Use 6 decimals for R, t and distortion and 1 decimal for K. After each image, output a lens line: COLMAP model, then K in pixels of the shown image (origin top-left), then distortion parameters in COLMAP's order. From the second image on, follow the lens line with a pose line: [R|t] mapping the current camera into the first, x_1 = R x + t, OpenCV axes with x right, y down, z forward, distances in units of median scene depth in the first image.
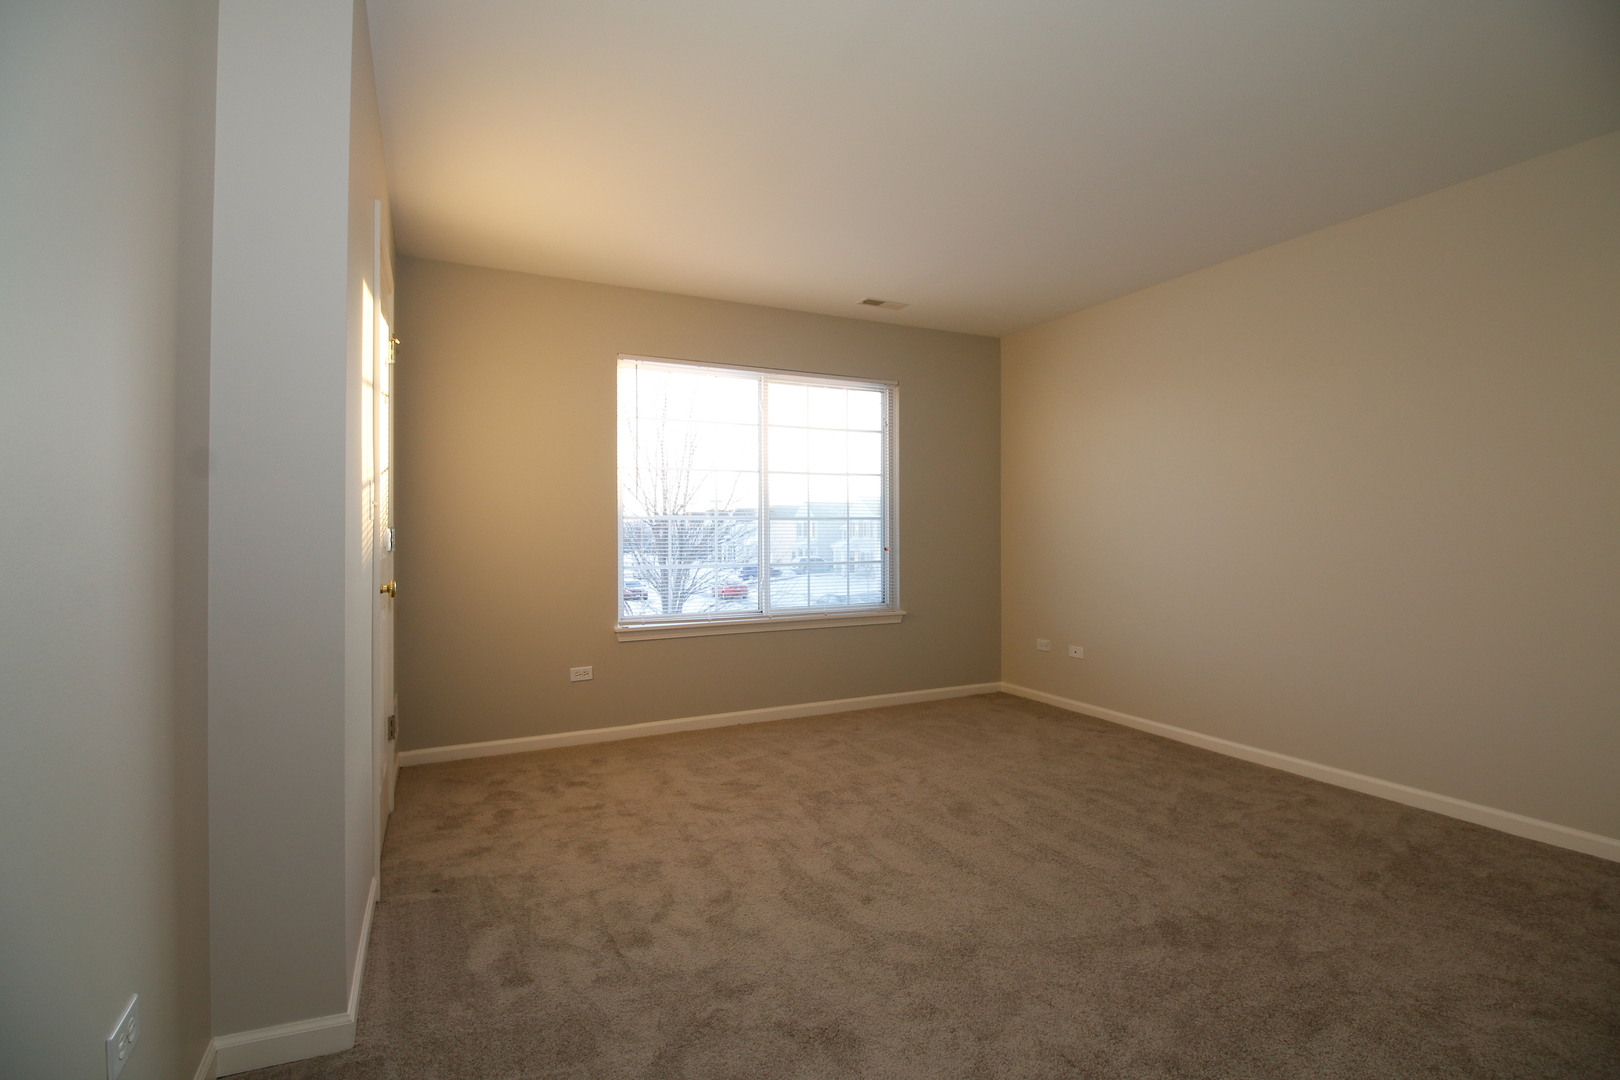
lens RADIAL K [[745.2, 0, 805.8], [0, 745.2, 533.7], [0, 0, 1]] dist [-0.002263, -0.011026]
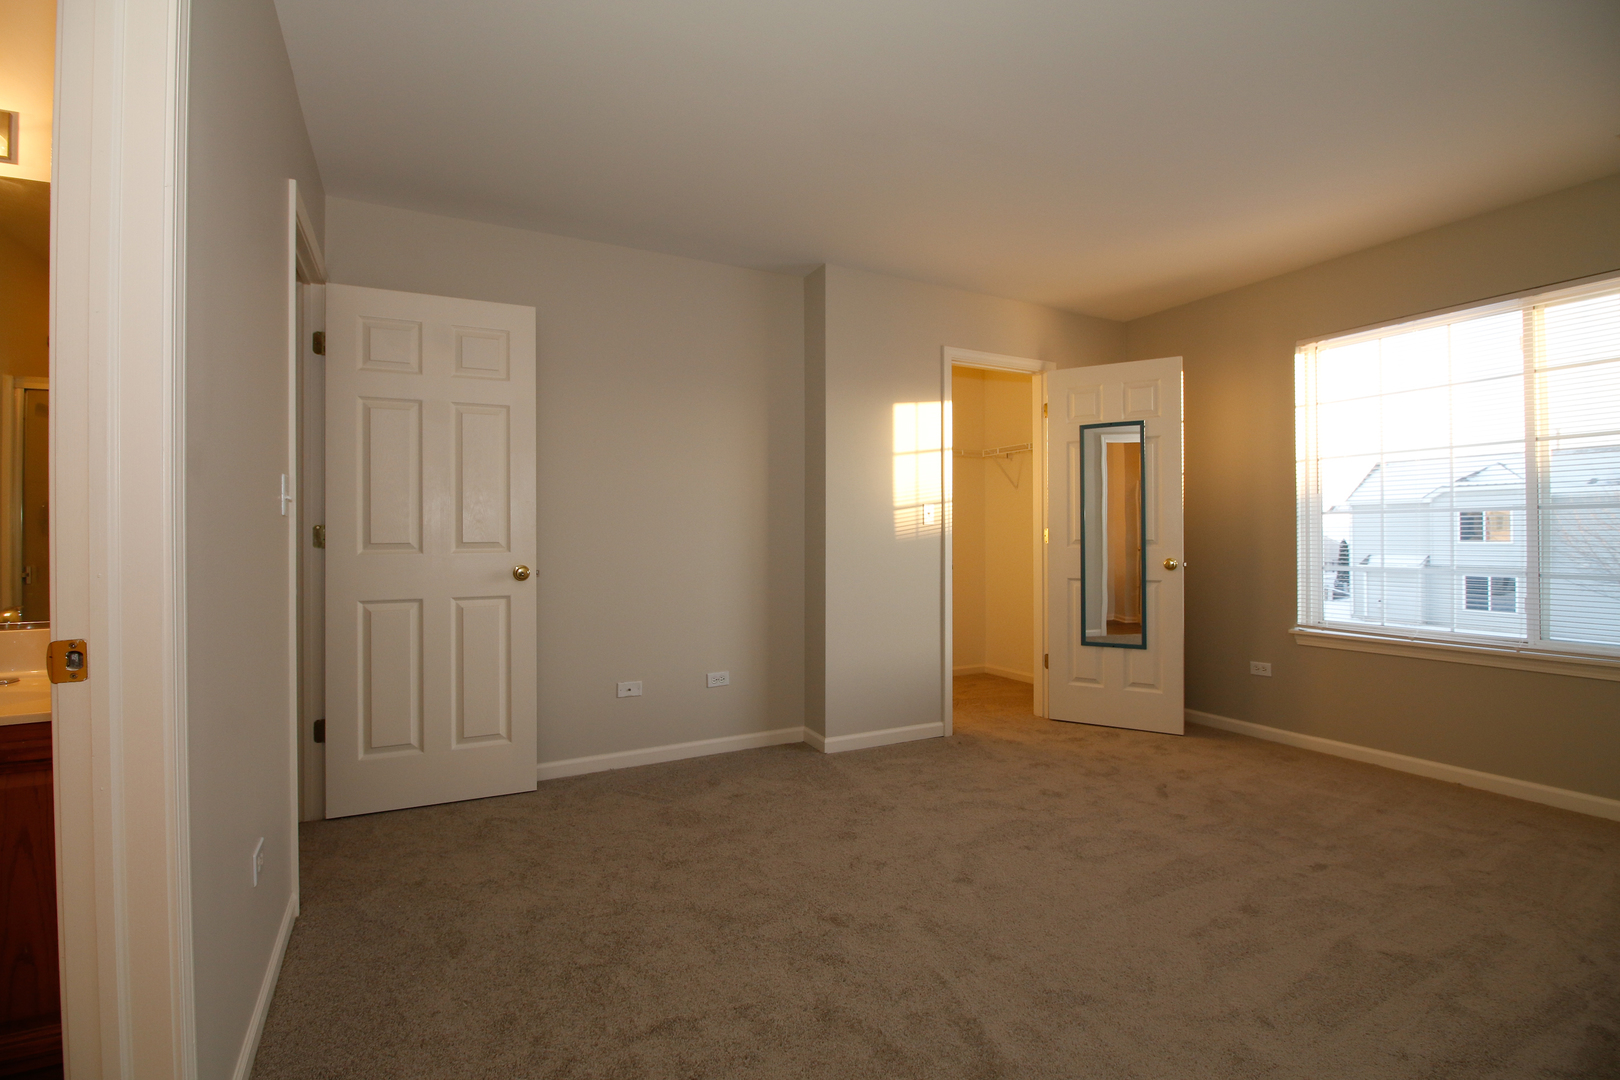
lens RADIAL K [[745.2, 0, 804.3], [0, 745.2, 536.7], [0, 0, 1]] dist [-0.002263, -0.011026]
pose [[0.021551, 0.005013, -0.999755, 0.921568], [0.006317, 0.999967, 0.005150, -0.001342], [0.999748, -0.006426, 0.021519, 0.472110]]
